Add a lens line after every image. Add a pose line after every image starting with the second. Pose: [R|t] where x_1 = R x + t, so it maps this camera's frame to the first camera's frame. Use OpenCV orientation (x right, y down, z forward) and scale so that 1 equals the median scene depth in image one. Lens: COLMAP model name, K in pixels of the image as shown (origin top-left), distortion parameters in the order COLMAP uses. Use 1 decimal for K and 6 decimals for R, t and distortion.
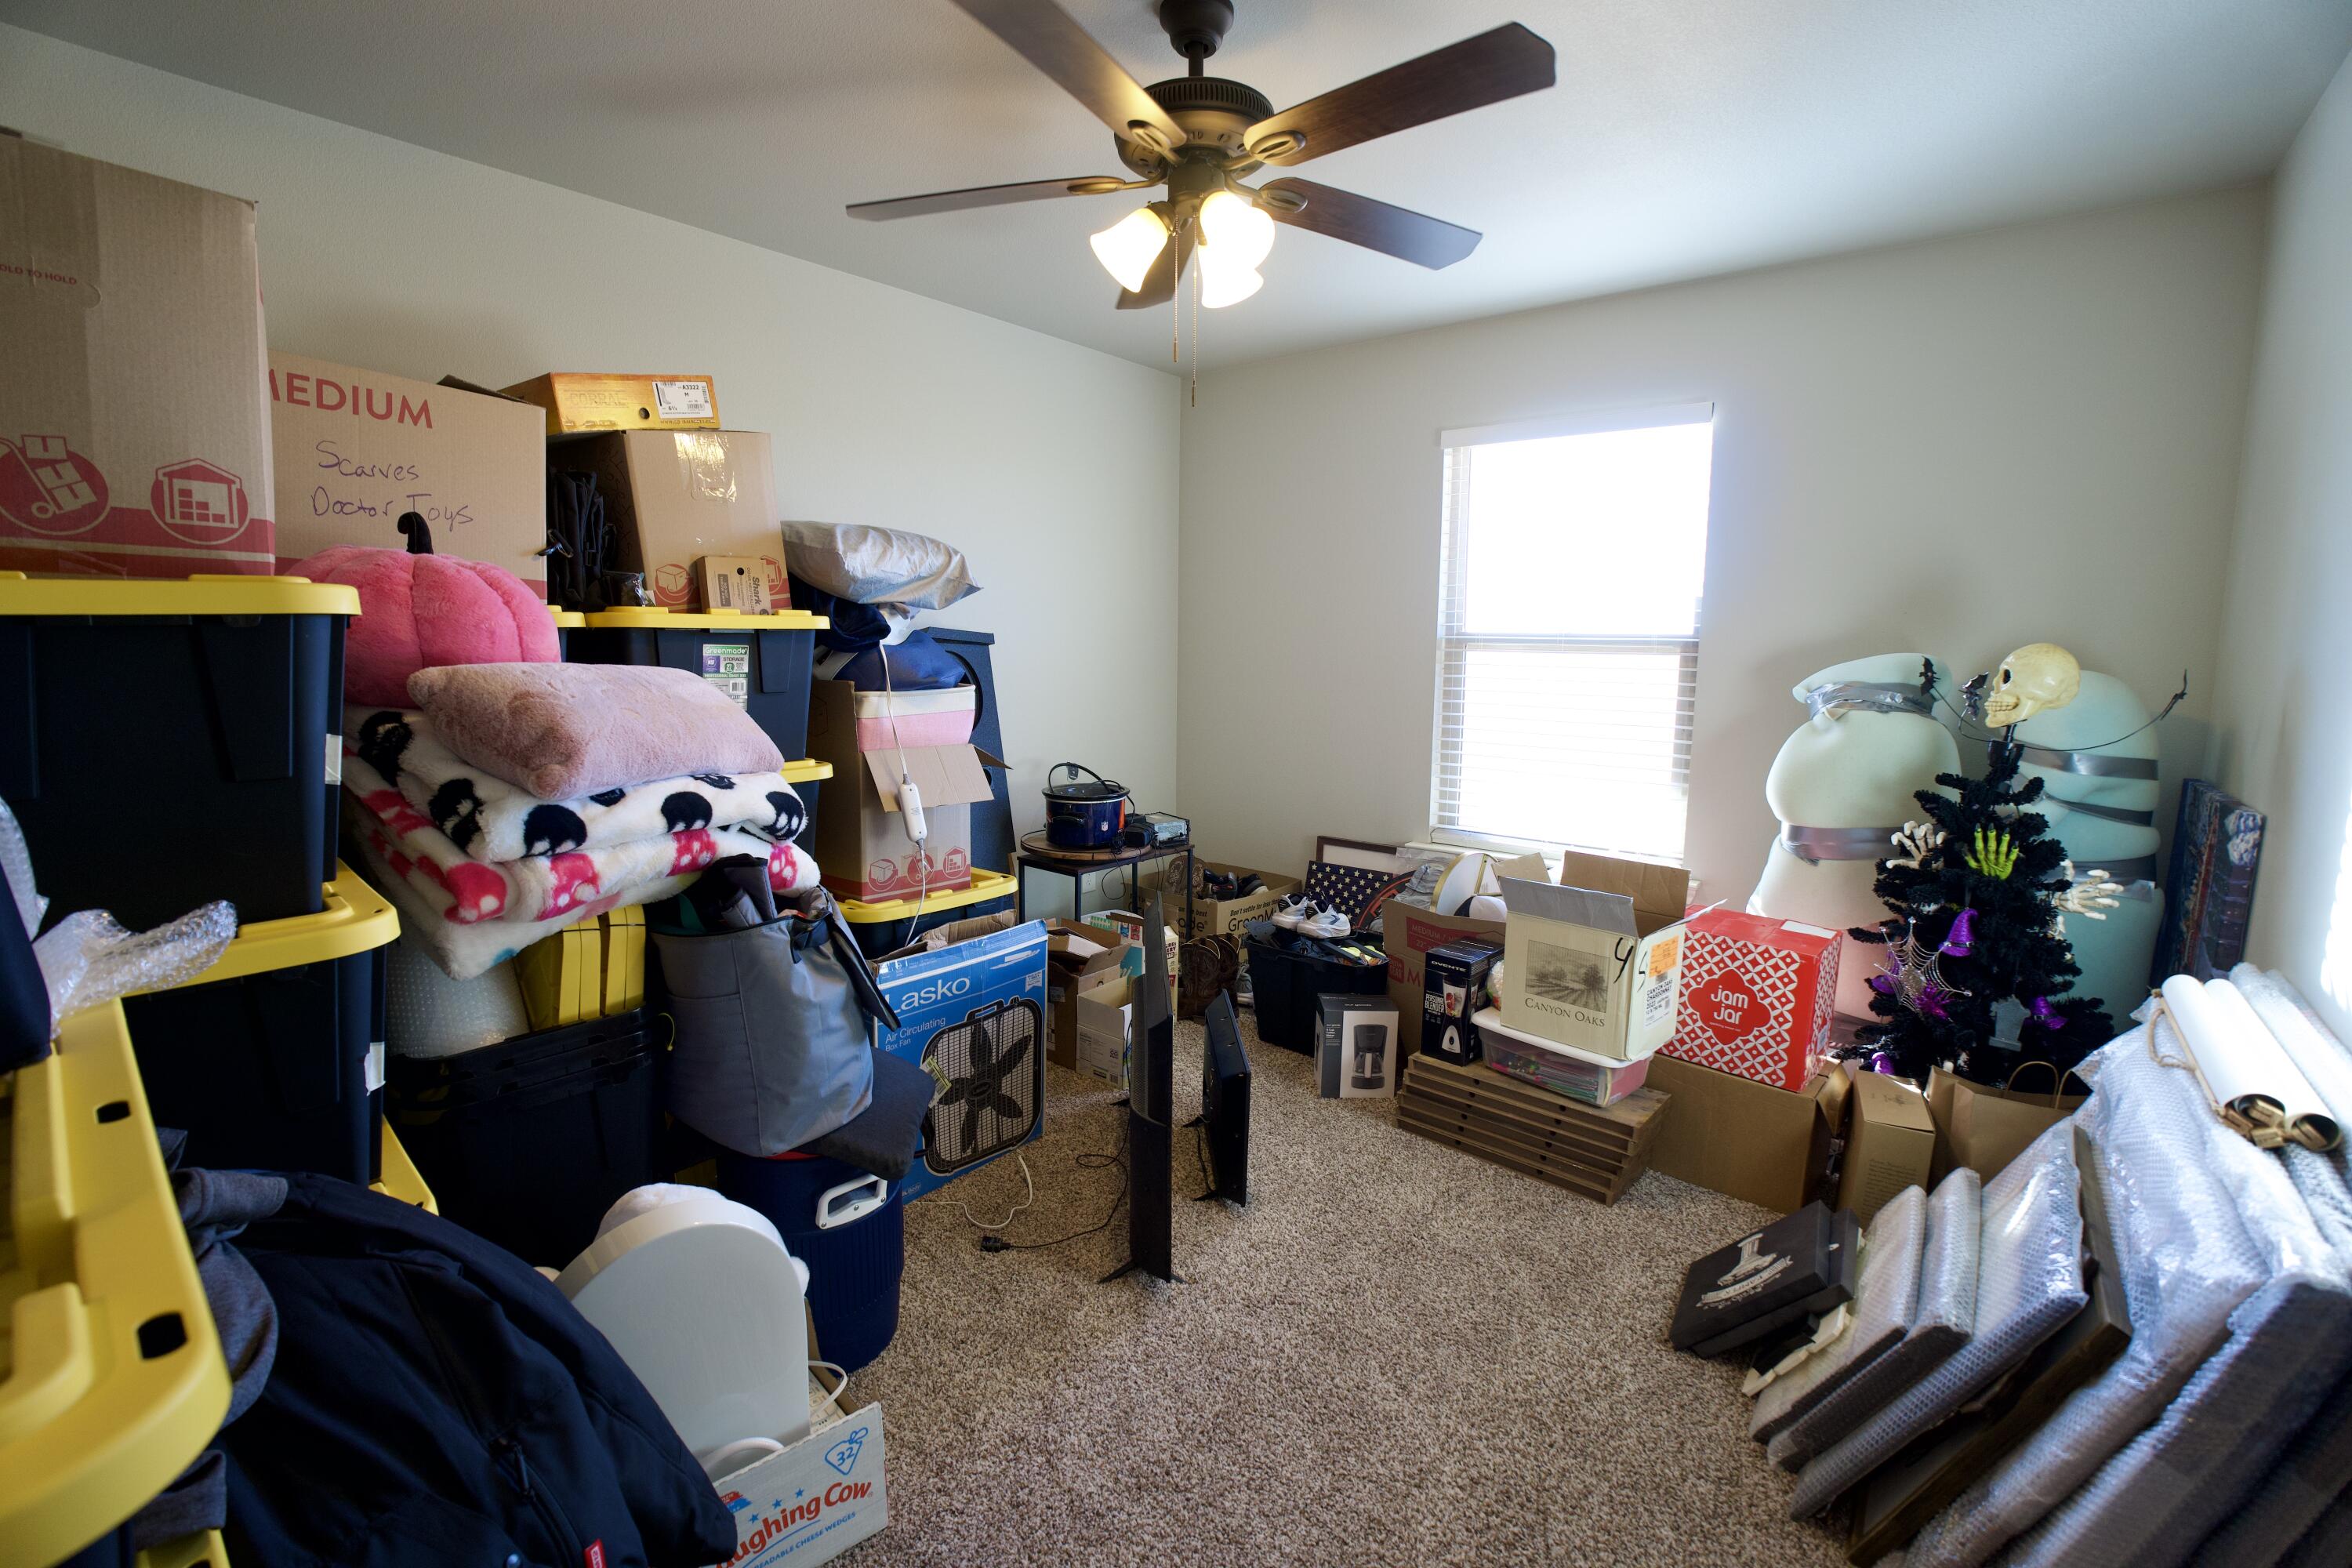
lens RADIAL K [[1016.6, 0, 1166.3], [0, 1016.6, 779.5], [0, 0, 1]] dist [-0.060477, 0.009383]
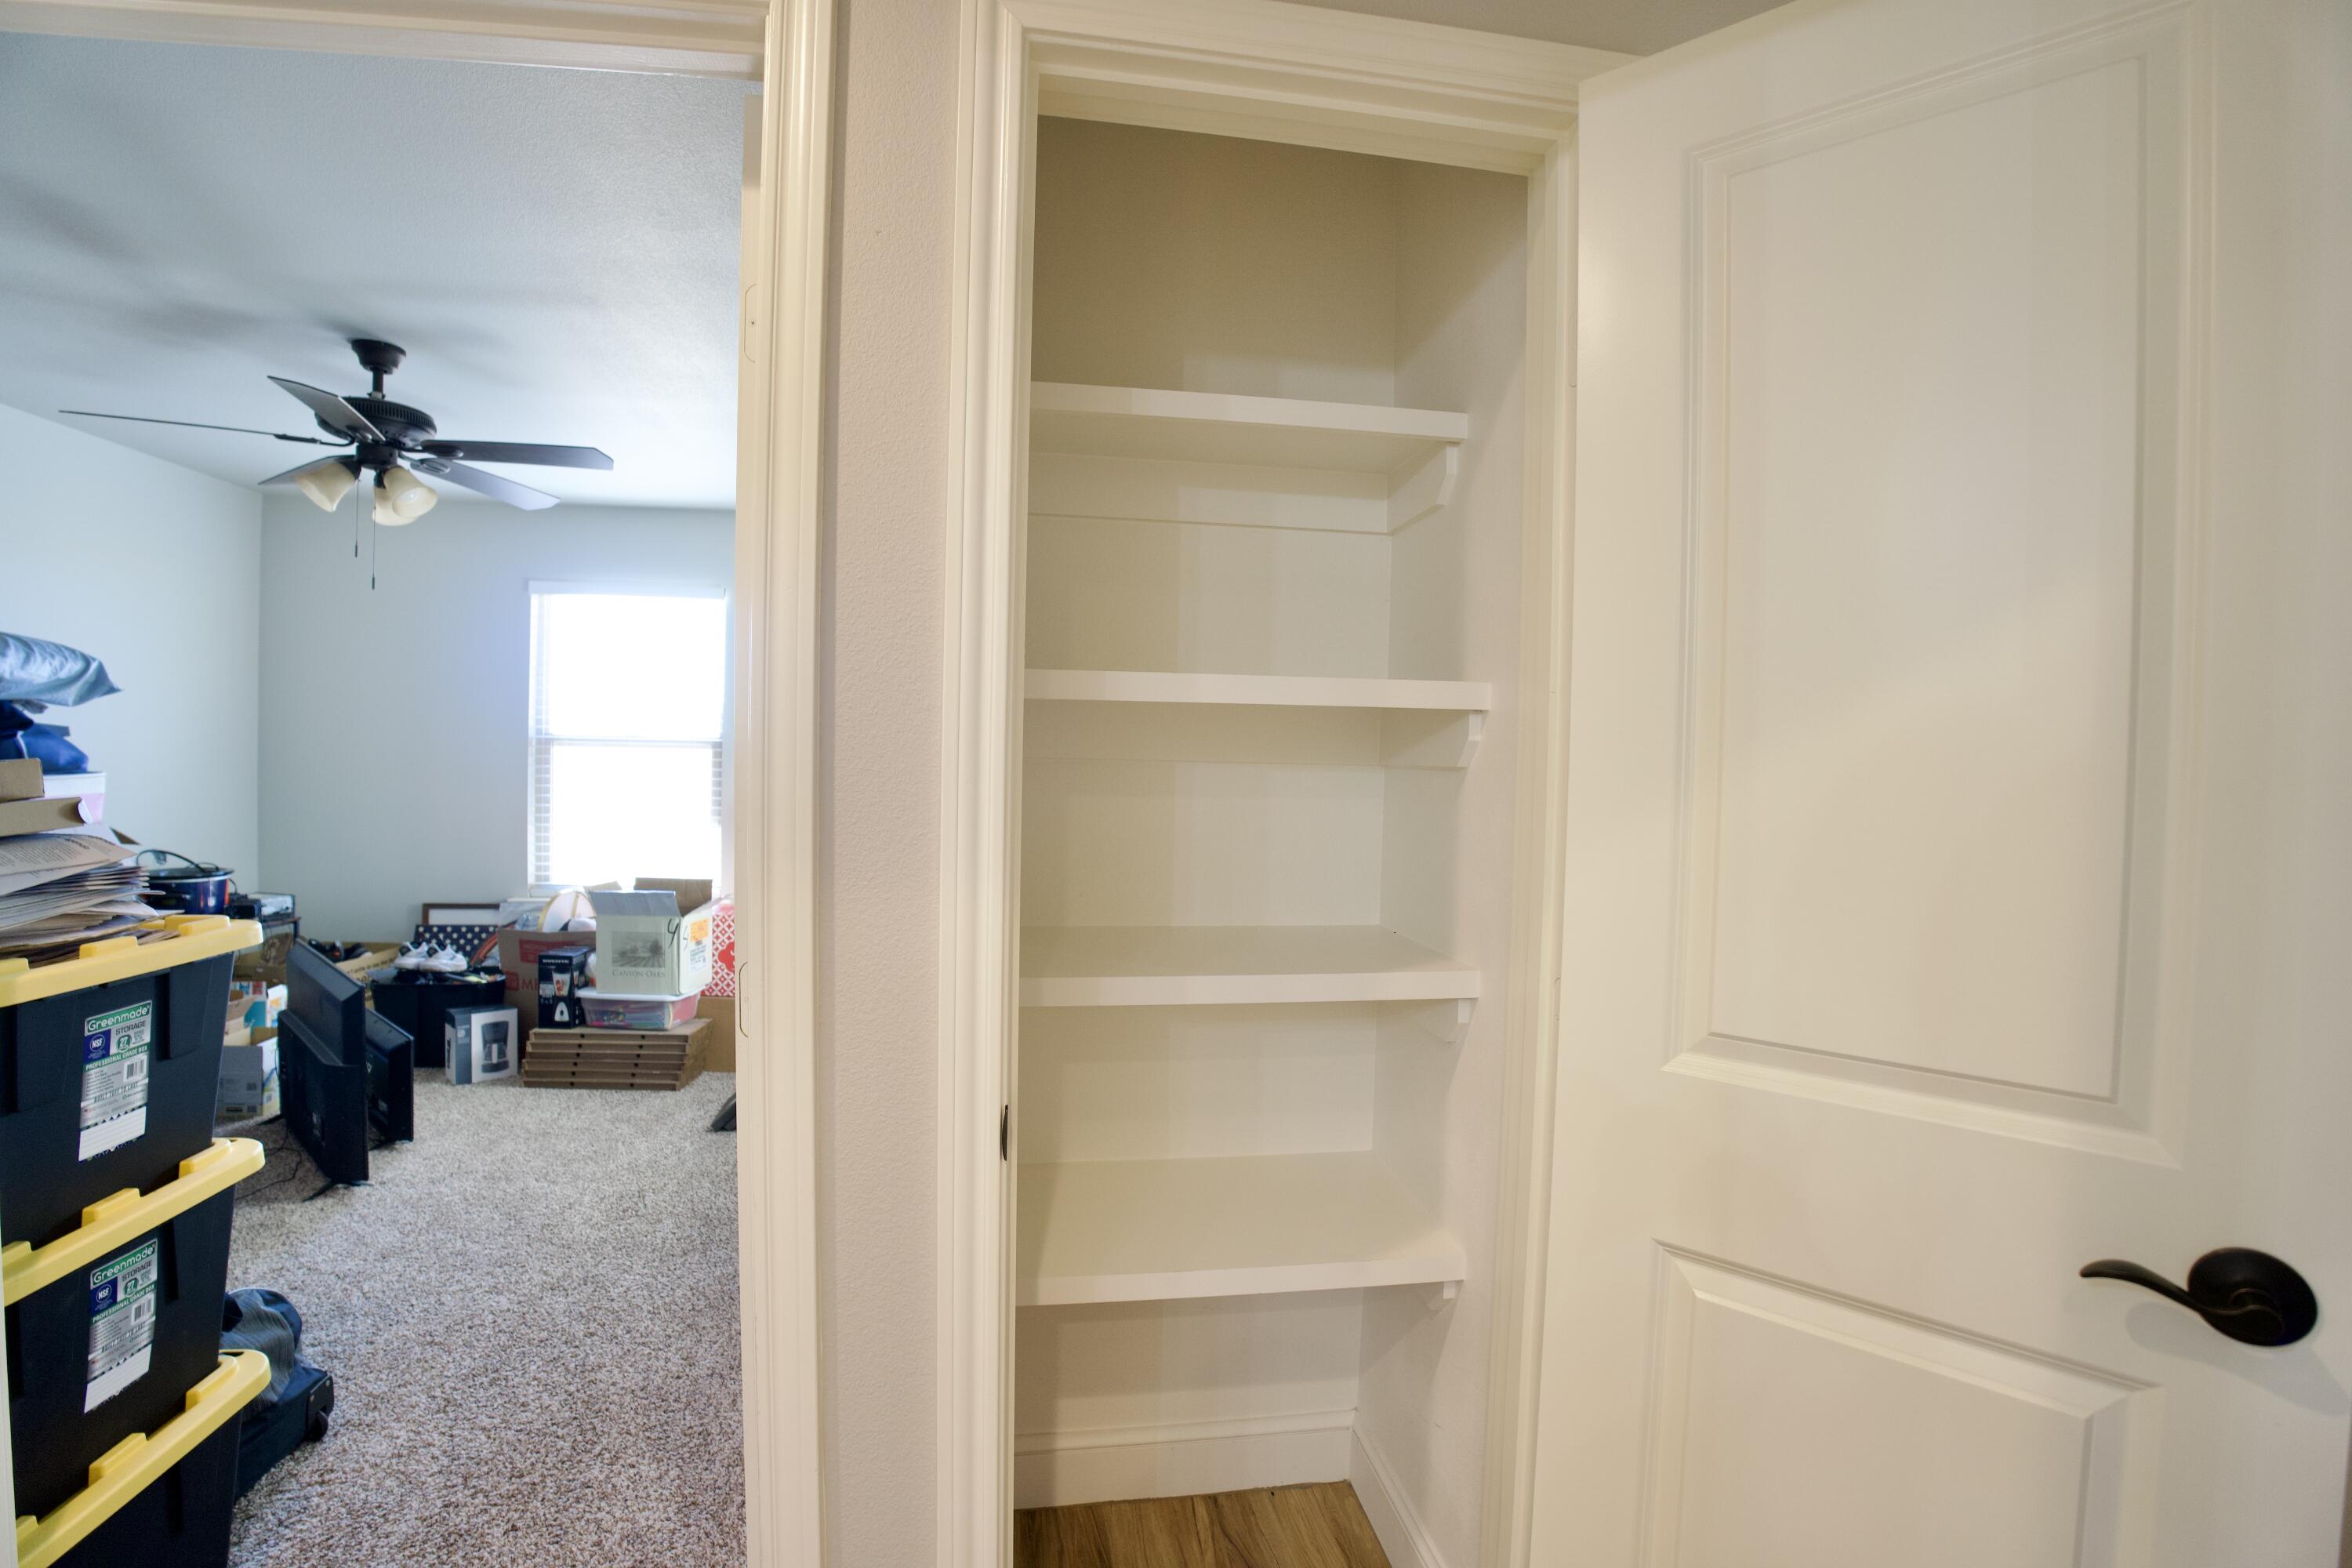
lens RADIAL K [[1016.6, 0, 1168.6], [0, 1016.6, 773.9], [0, 0, 1]] dist [-0.060477, 0.009383]
pose [[0.656741, -0.008678, 0.754066, -0.206874], [0.086671, 0.994176, -0.064044, 0.080395], [-0.749119, 0.107416, 0.653669, -0.595966]]
